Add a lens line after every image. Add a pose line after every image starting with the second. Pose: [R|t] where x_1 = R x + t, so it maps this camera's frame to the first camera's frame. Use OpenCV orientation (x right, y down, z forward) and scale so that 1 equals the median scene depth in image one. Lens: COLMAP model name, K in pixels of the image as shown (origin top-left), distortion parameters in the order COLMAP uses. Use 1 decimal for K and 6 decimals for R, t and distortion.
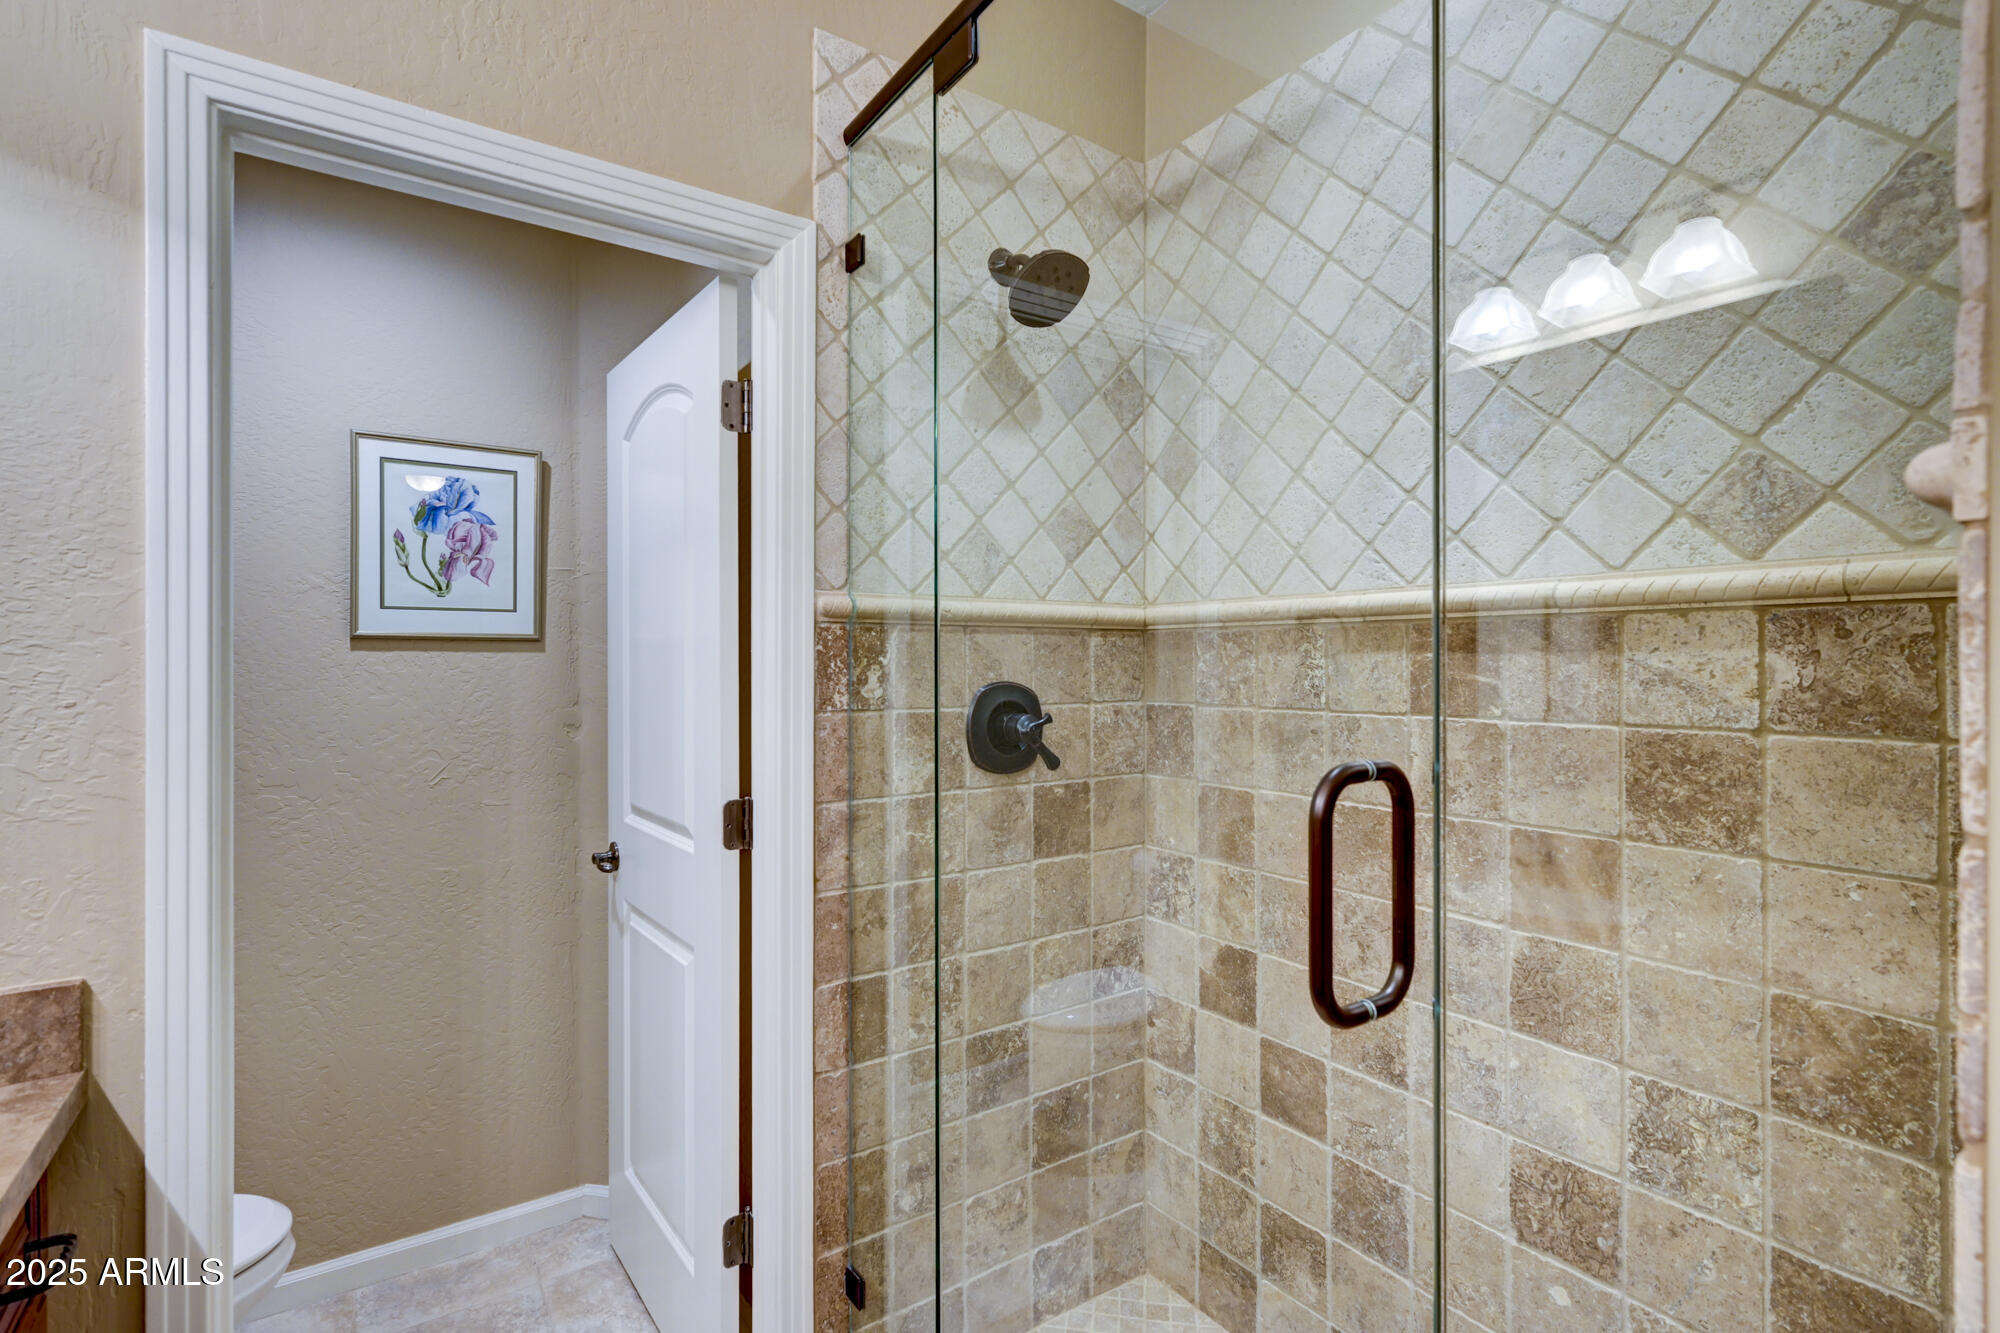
lens RADIAL K [[940.6, 0, 998.8], [0, 940.6, 662.9], [0, 0, 1]] dist [0.002045, 0.000549]
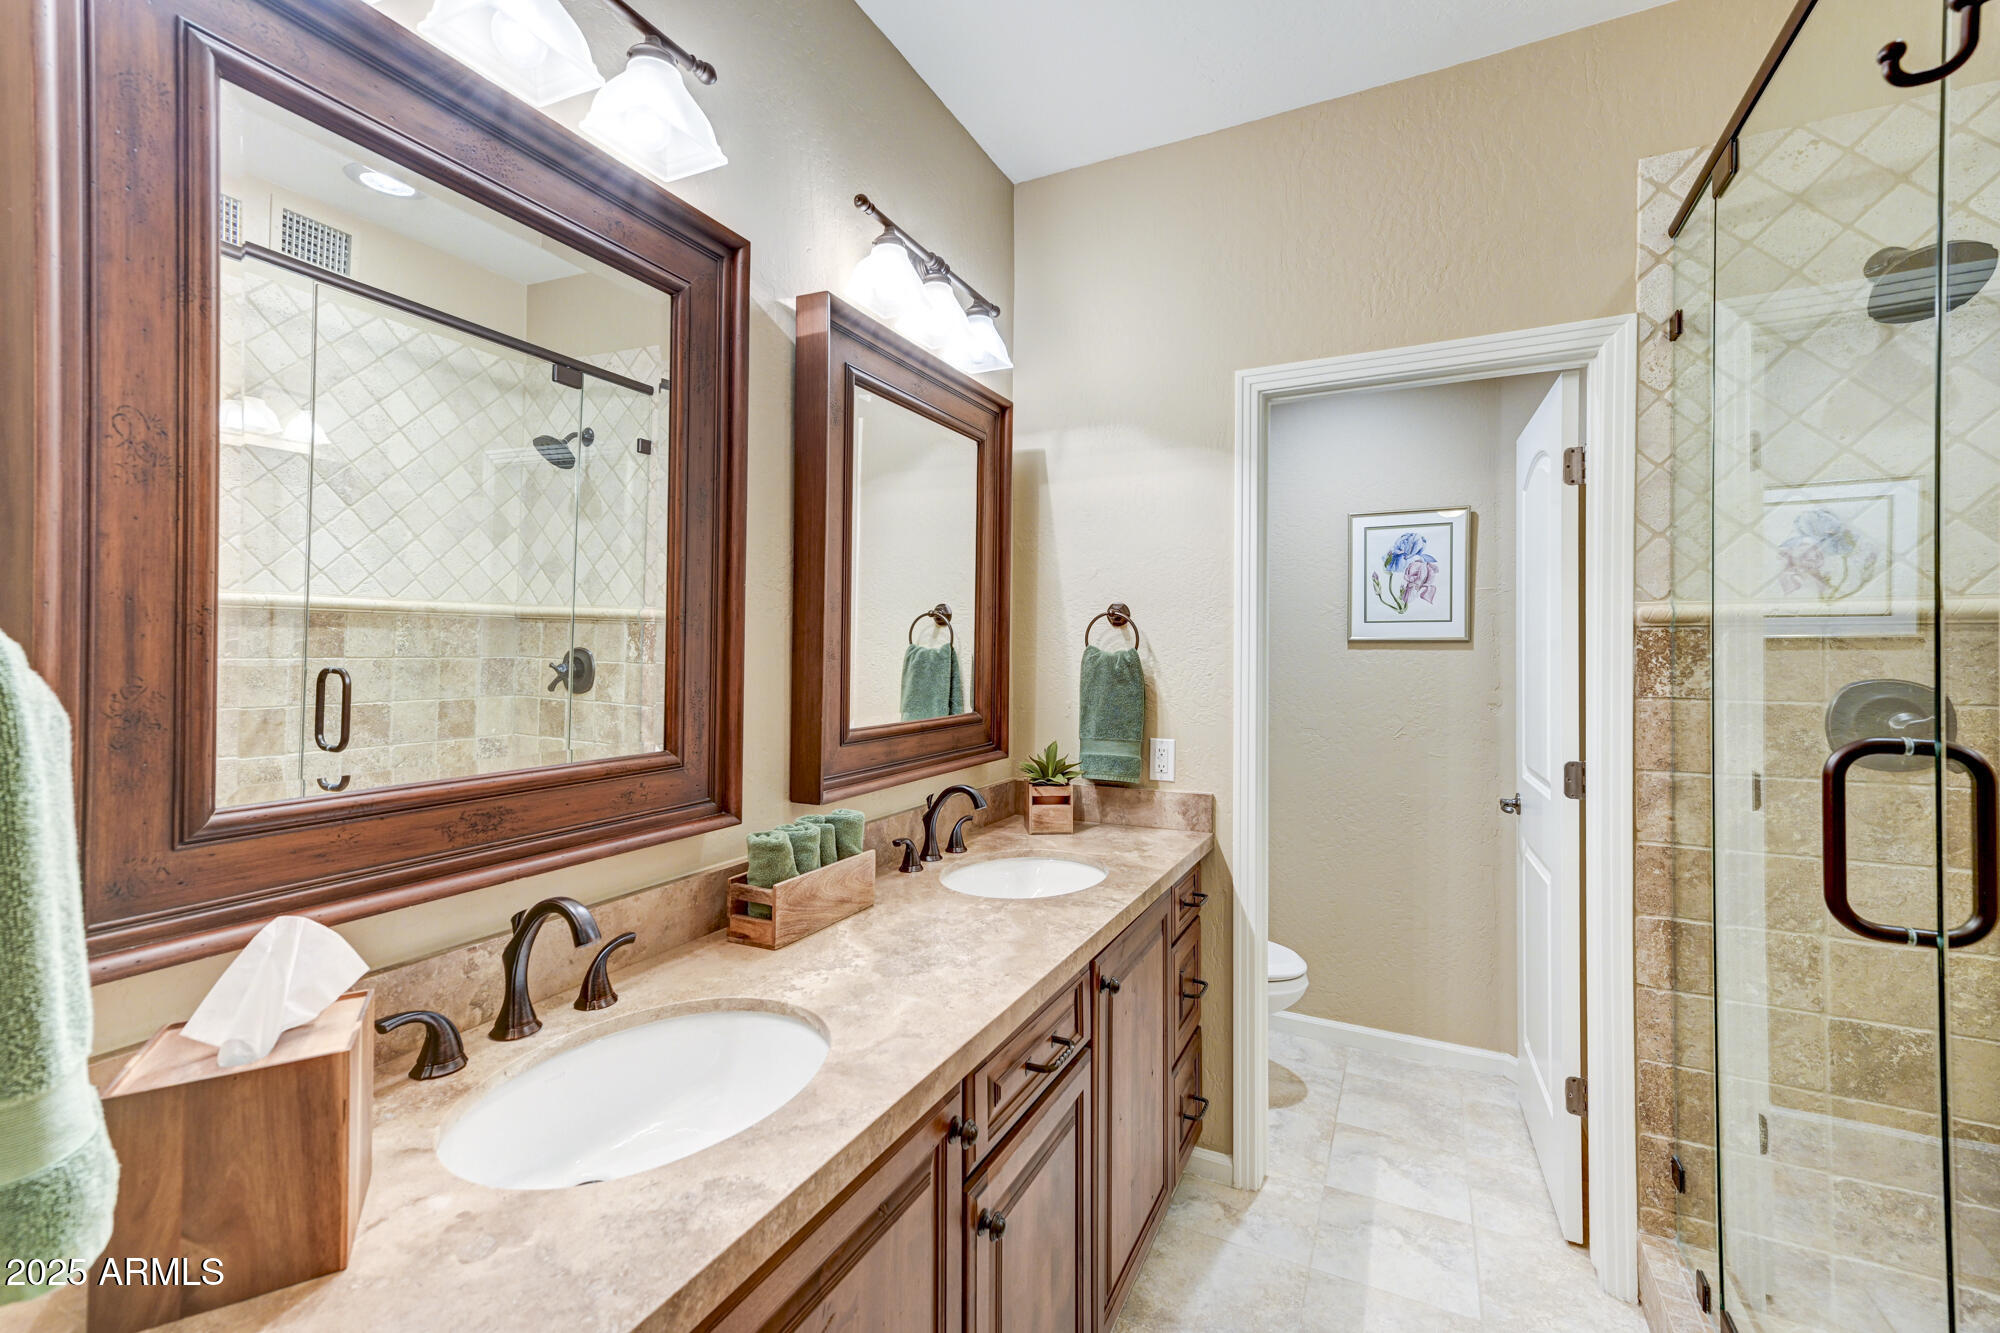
lens RADIAL K [[873.0, 0, 996.6], [0, 873.0, 655.9], [0, 0, 1]] dist [0.000168, 0.000187]
pose [[0.487426, 0.004720, -0.873152, 0.404834], [-0.006123, 0.999979, 0.001988, -0.001119], [0.873143, 0.004377, 0.487444, -0.321520]]
